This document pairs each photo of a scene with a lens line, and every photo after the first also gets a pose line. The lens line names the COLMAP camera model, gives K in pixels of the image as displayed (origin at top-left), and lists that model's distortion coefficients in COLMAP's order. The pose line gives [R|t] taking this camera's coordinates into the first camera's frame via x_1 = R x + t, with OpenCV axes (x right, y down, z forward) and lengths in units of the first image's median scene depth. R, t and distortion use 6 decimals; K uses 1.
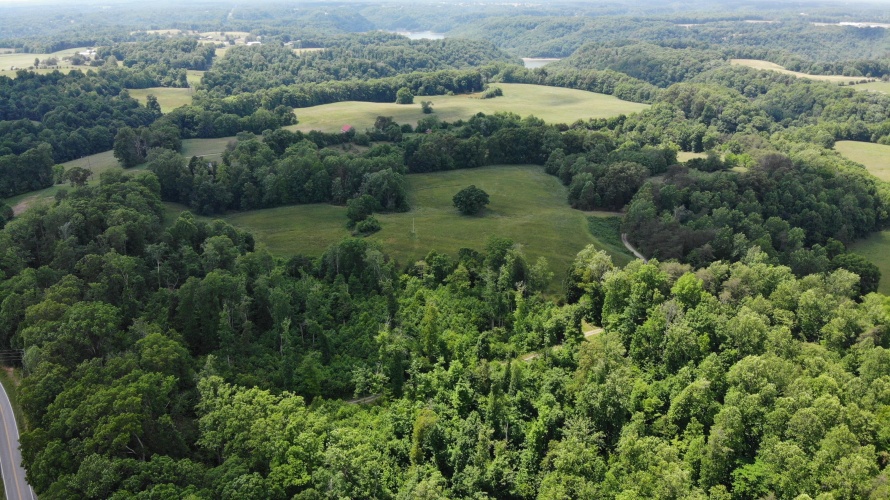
lens RADIAL K [[649.1, 0, 441.0], [0, 649.1, 247.7], [0, 0, 1]] dist [0.077894, -0.157720]
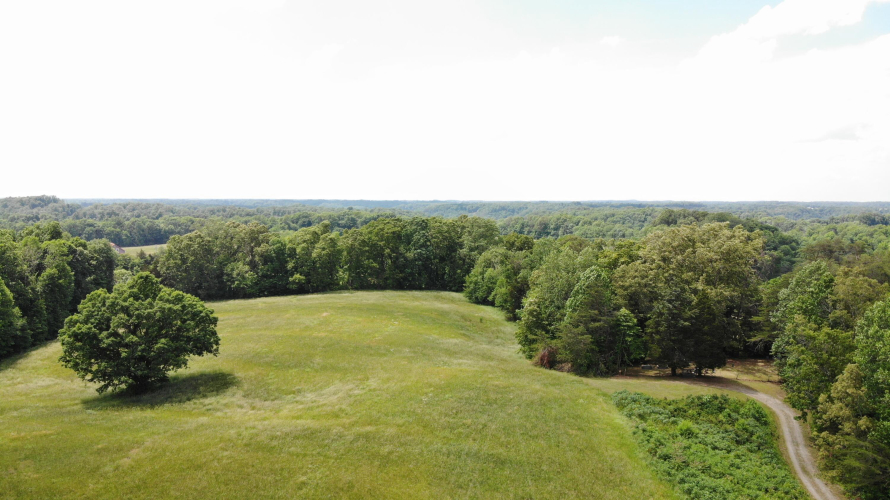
lens RADIAL K [[649.1, 0, 441.0], [0, 649.1, 247.7], [0, 0, 1]] dist [0.077894, -0.157720]
pose [[0.996806, 0.025919, 0.075539, 0.107864], [-0.002963, 0.957221, -0.289341, -0.022054], [-0.079807, 0.288193, 0.954241, 0.564315]]
